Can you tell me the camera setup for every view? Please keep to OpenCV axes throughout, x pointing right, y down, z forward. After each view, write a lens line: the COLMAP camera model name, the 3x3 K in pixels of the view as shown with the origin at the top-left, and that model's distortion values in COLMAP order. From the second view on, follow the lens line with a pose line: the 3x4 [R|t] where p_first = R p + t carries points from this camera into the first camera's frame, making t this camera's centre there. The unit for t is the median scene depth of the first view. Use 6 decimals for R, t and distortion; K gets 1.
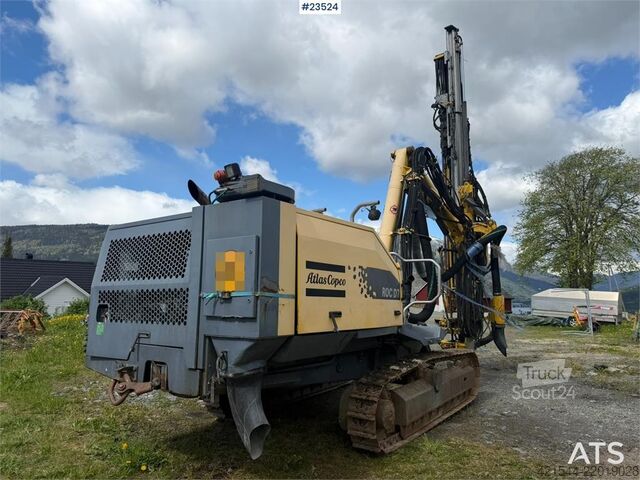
lens RADIAL K [[453.6, 0, 331.6], [0, 453.6, 237.7], [0, 0, 1]] dist [0.061806, -0.089299]
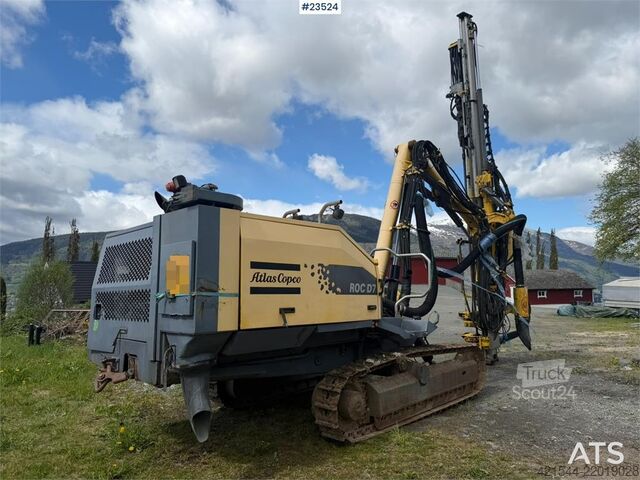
lens RADIAL K [[452.1, 0, 330.7], [0, 452.1, 234.7], [0, 0, 1]] dist [0.081030, -0.128818]
pose [[0.986720, -0.039233, -0.157618, 0.124382], [0.040202, 0.999187, 0.002958, -0.003402], [0.157374, -0.009255, 0.987496, -0.014503]]
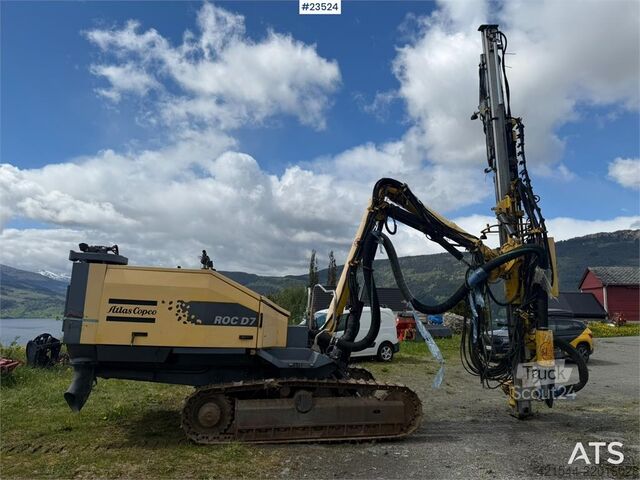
lens RADIAL K [[452.1, 0, 330.7], [0, 452.1, 234.7], [0, 0, 1]] dist [0.081030, -0.128818]
pose [[0.712560, -0.101505, -0.694230, 0.673963], [0.061805, 0.994714, -0.082002, 0.002536], [0.698884, 0.015525, 0.715067, 0.156895]]
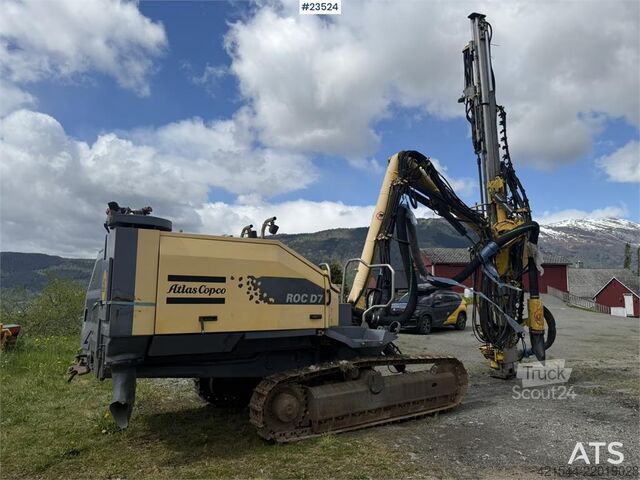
lens RADIAL K [[452.1, 0, 330.7], [0, 452.1, 234.7], [0, 0, 1]] dist [0.081030, -0.128818]
pose [[0.924362, -0.058602, -0.376988, 0.337402], [0.055419, 0.998277, -0.019295, -0.004148], [0.377469, -0.003057, 0.926017, 0.006646]]
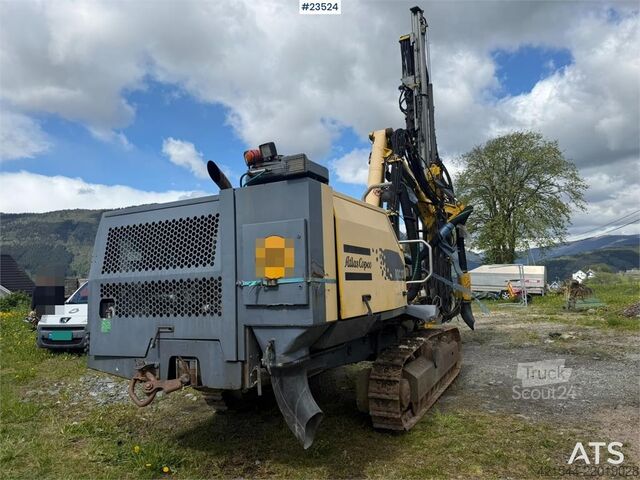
lens RADIAL K [[452.9, 0, 332.8], [0, 452.9, 241.5], [0, 0, 1]] dist [0.067742, -0.094226]
pose [[0.987993, -0.028583, 0.151834, -0.092406], [0.021875, 0.998717, 0.045666, 0.000064], [-0.152945, -0.041797, 0.987350, 0.018087]]
